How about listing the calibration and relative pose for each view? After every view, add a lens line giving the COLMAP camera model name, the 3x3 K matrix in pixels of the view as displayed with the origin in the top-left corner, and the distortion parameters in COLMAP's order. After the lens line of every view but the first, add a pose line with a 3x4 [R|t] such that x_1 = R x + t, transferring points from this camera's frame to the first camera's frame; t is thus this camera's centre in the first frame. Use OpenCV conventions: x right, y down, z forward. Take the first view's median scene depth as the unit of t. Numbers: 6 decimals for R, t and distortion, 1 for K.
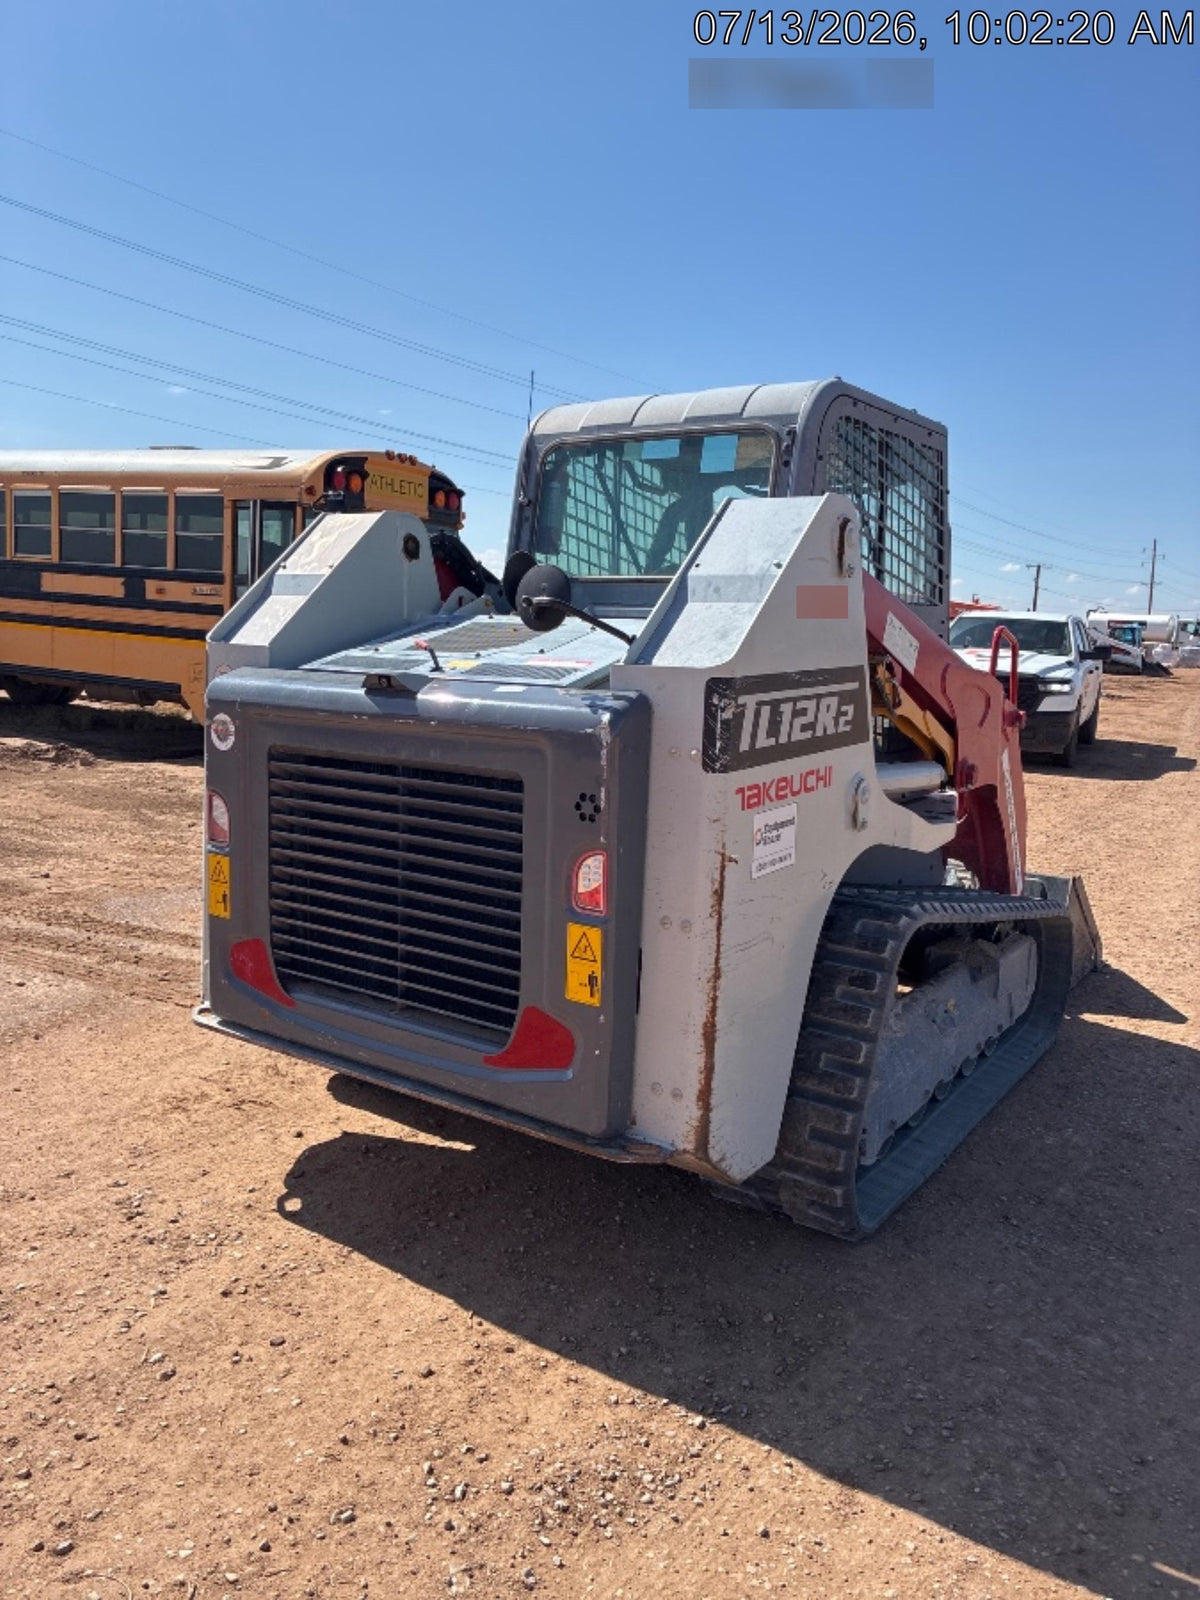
lens RADIAL K [[1242.7, 0, 598.0], [0, 1242.7, 827.3], [0, 0, 1]] dist [0.015928, 0.003593]
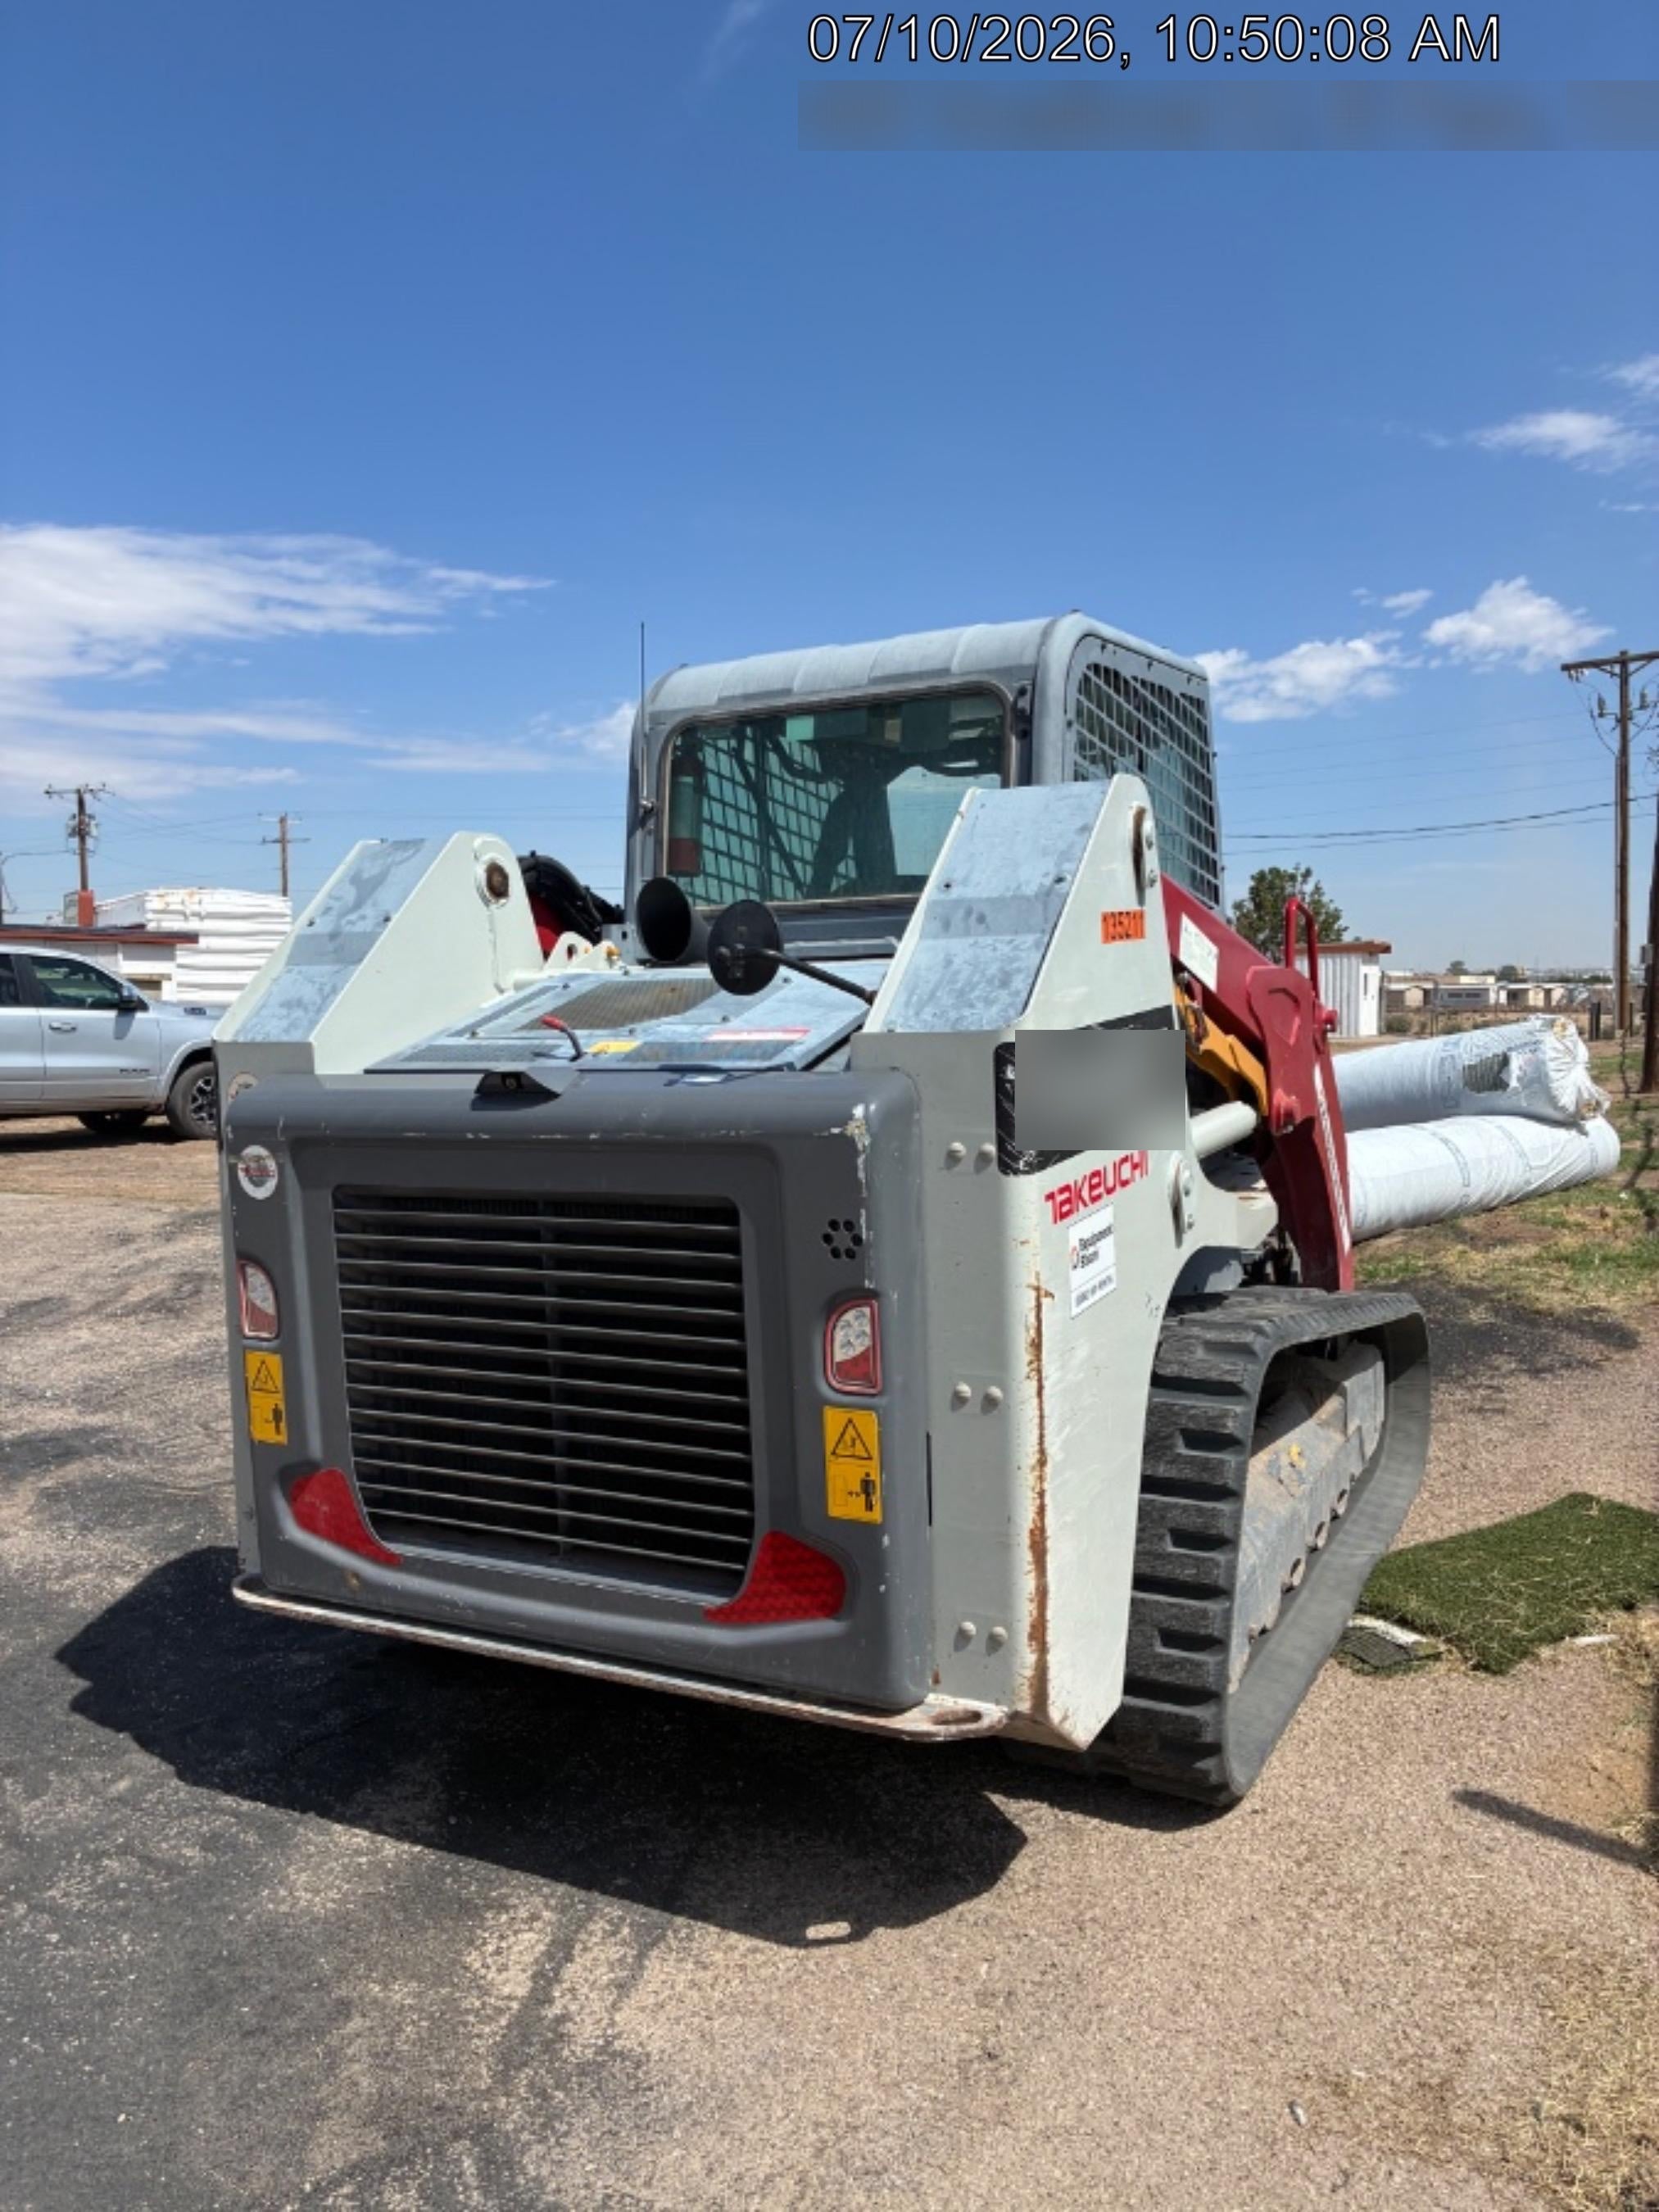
lens RADIAL K [[1718.0, 0, 826.7], [0, 1718.0, 1143.8], [0, 0, 1]] dist [0.015928, 0.003593]
pose [[0.990126, -0.085377, 0.111185, -0.105625], [0.090045, 0.995226, -0.037653, -0.030249], [-0.107440, 0.047292, 0.993086, 0.030887]]
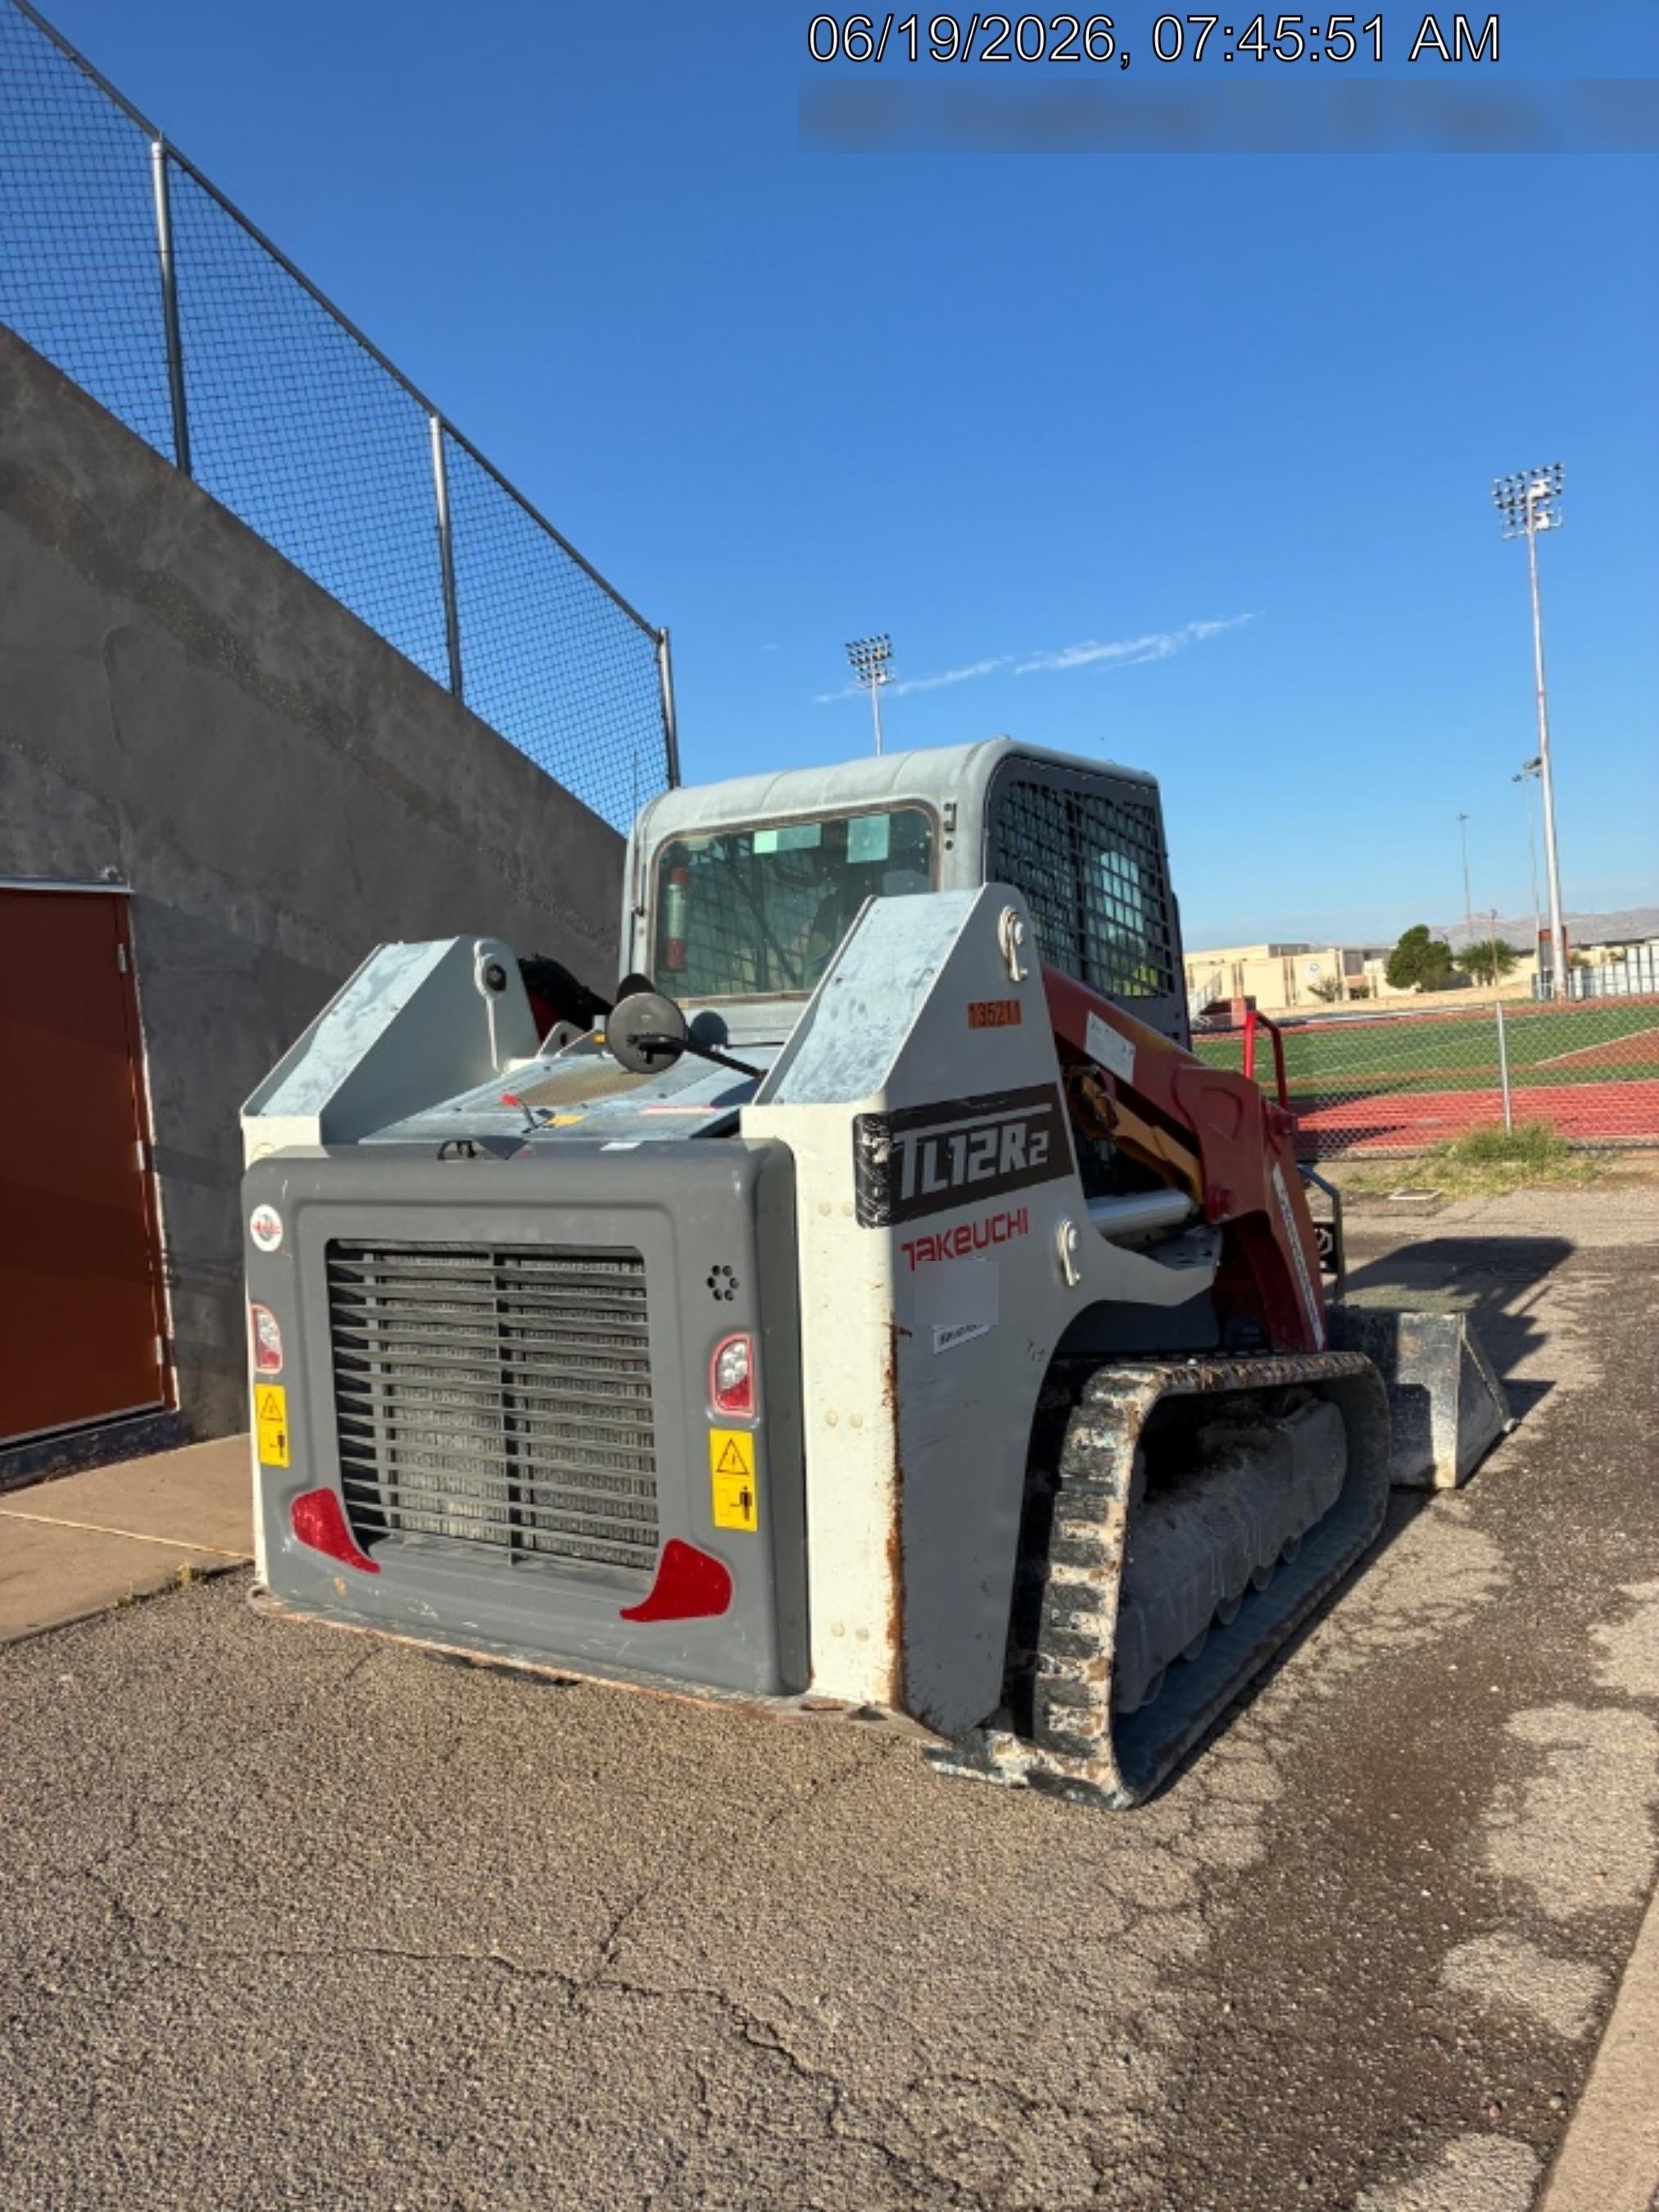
lens RADIAL K [[1739.1, 0, 874.0], [0, 1739.1, 1097.9], [0, 0, 1]] dist [0.008664, 0.000342]
pose [[0.995893, -0.078998, 0.044236, 0.043742], [0.083781, 0.989296, -0.119471, 0.007410], [-0.034324, 0.122687, 0.991852, -0.134953]]
